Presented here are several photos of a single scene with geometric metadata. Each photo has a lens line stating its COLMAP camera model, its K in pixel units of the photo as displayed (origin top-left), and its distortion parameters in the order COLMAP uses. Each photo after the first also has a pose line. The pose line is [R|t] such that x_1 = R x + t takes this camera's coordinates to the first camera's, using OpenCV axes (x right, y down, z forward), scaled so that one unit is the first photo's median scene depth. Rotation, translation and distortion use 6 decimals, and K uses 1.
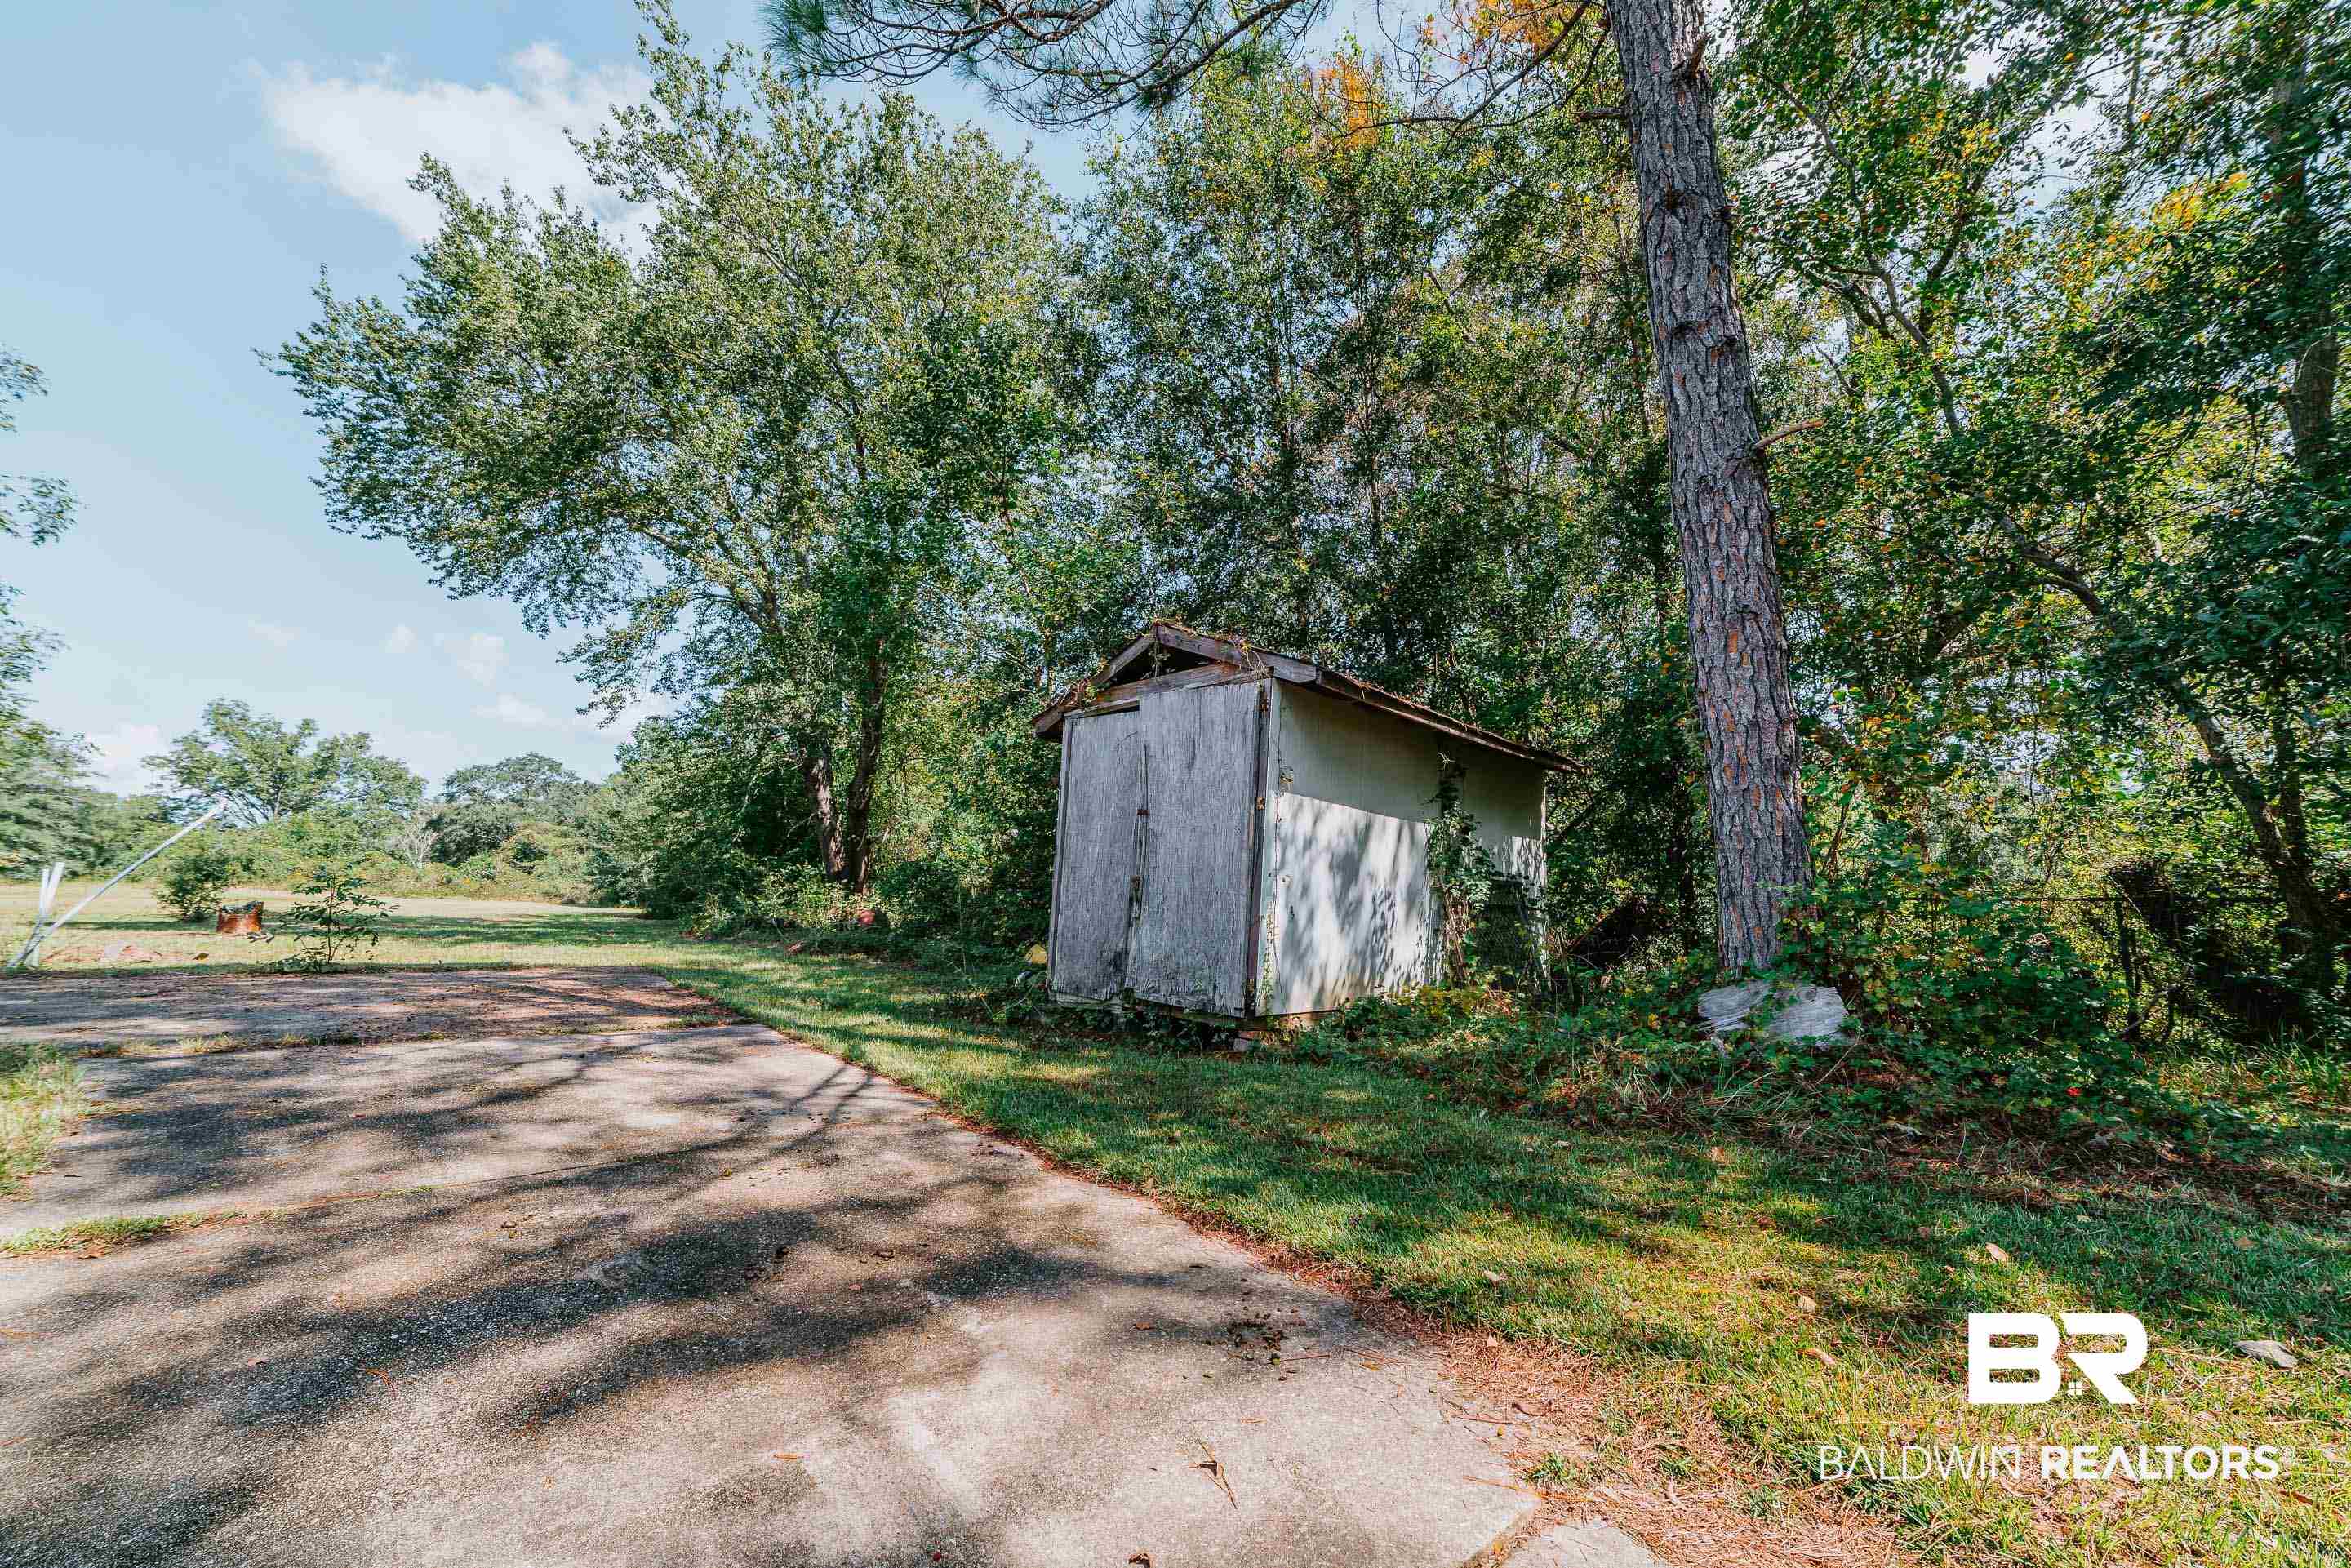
lens RADIAL K [[913.0, 0, 1159.5], [0, 913.0, 786.6], [0, 0, 1]] dist [-0.016398, 0.008785]
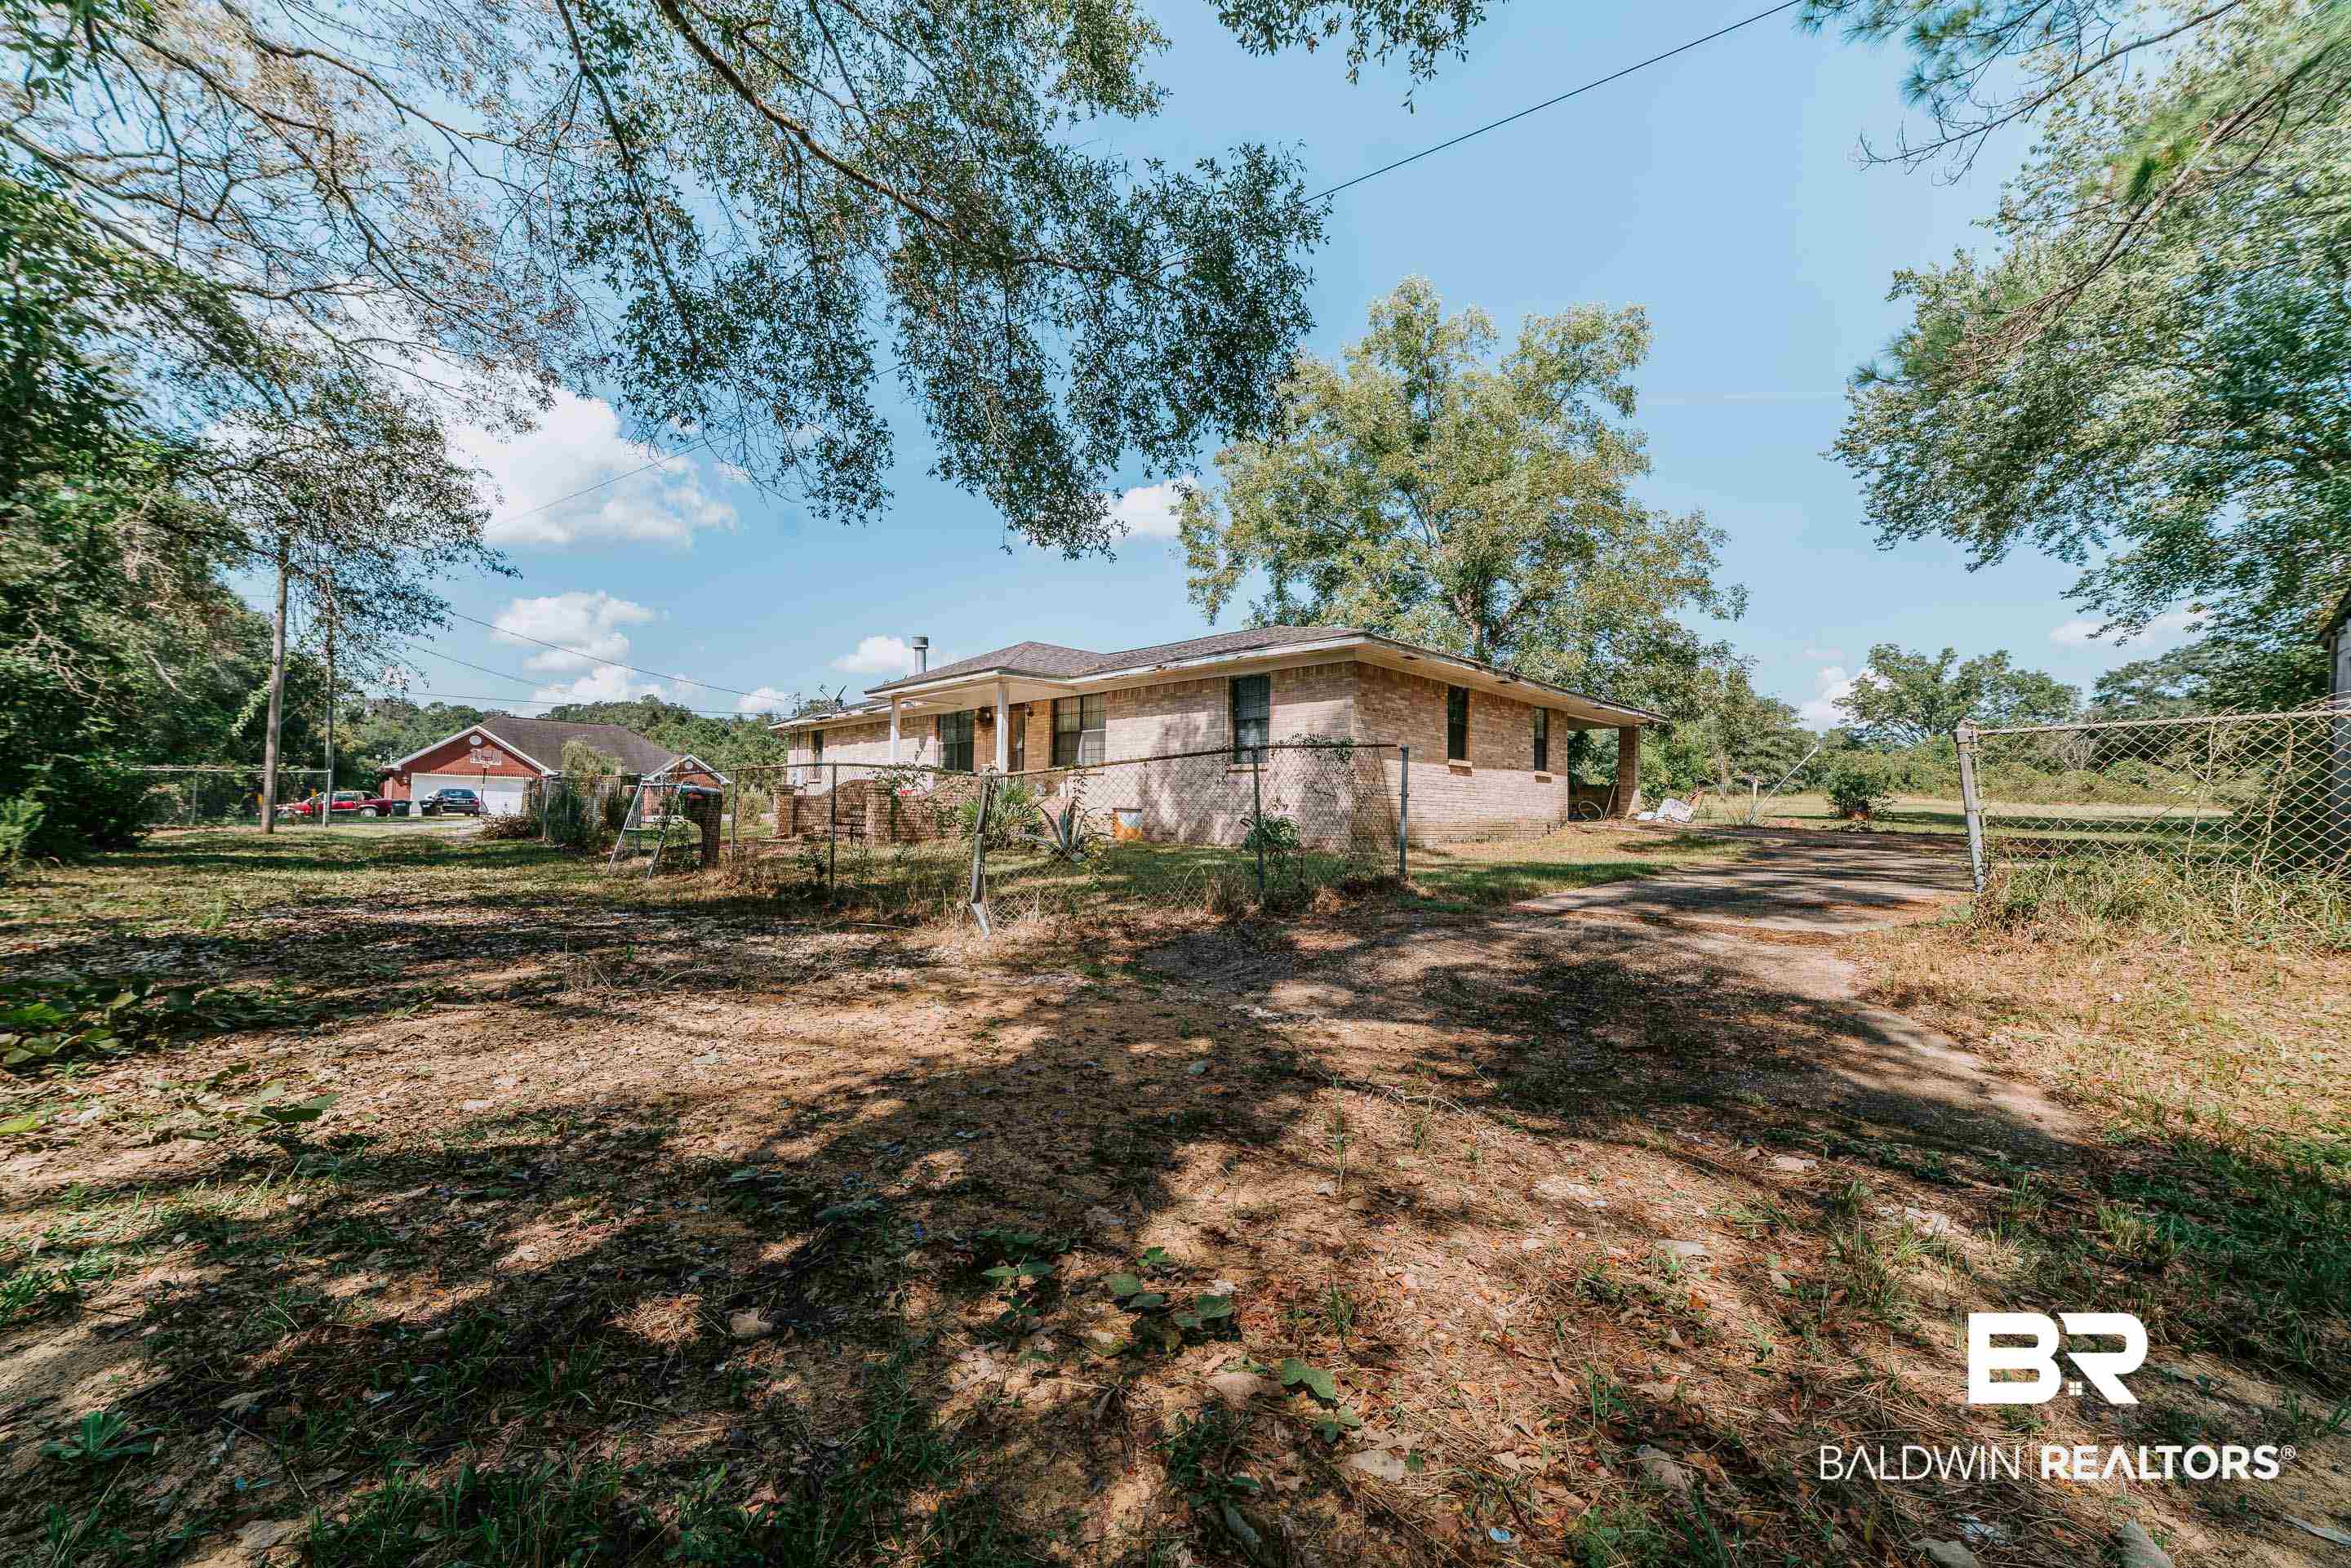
lens RADIAL K [[913.0, 0, 1159.5], [0, 913.0, 786.6], [0, 0, 1]] dist [-0.016398, 0.008785]
pose [[0.071125, -0.027072, -0.997100, 0.186836], [0.123810, 0.992141, -0.018106, -0.008338], [0.989754, -0.122163, 0.073918, -0.127057]]
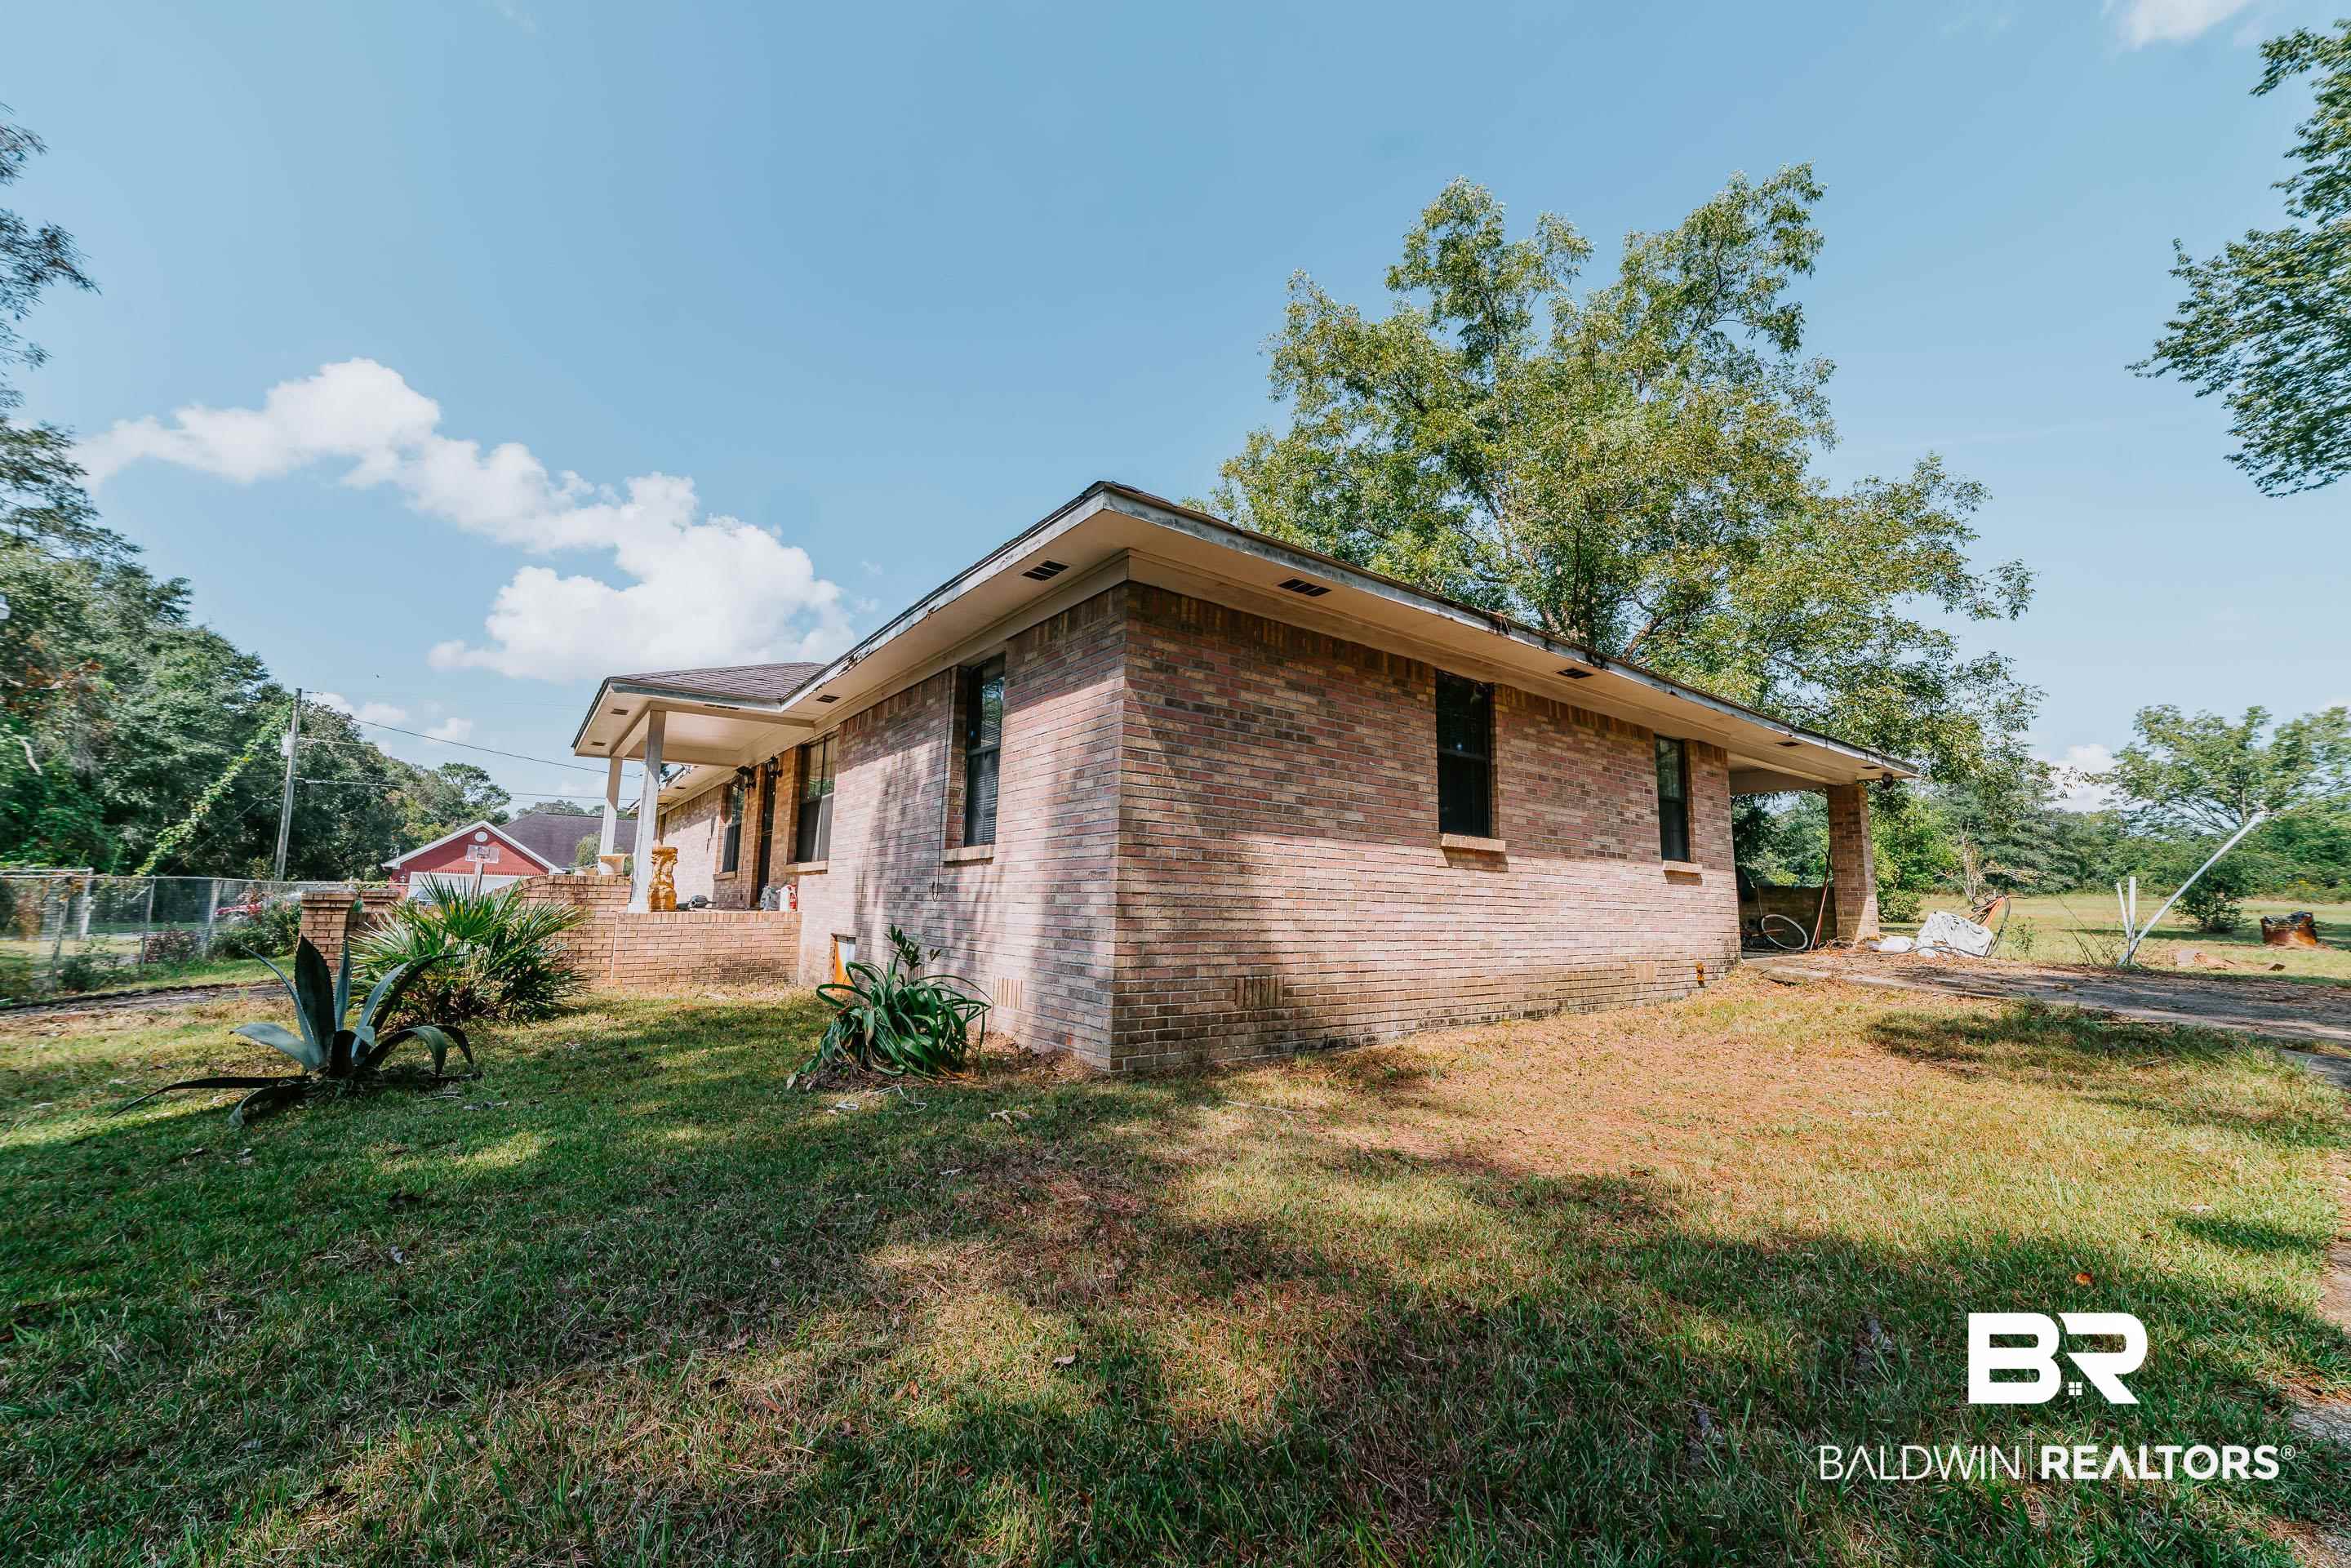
lens RADIAL K [[913.0, 0, 1159.5], [0, 913.0, 786.6], [0, 0, 1]] dist [-0.016398, 0.008785]
pose [[-0.073650, -0.133181, -0.988351, 0.008452], [0.121105, 0.982514, -0.141419, -0.003265], [0.989904, -0.130110, -0.056234, -0.030056]]
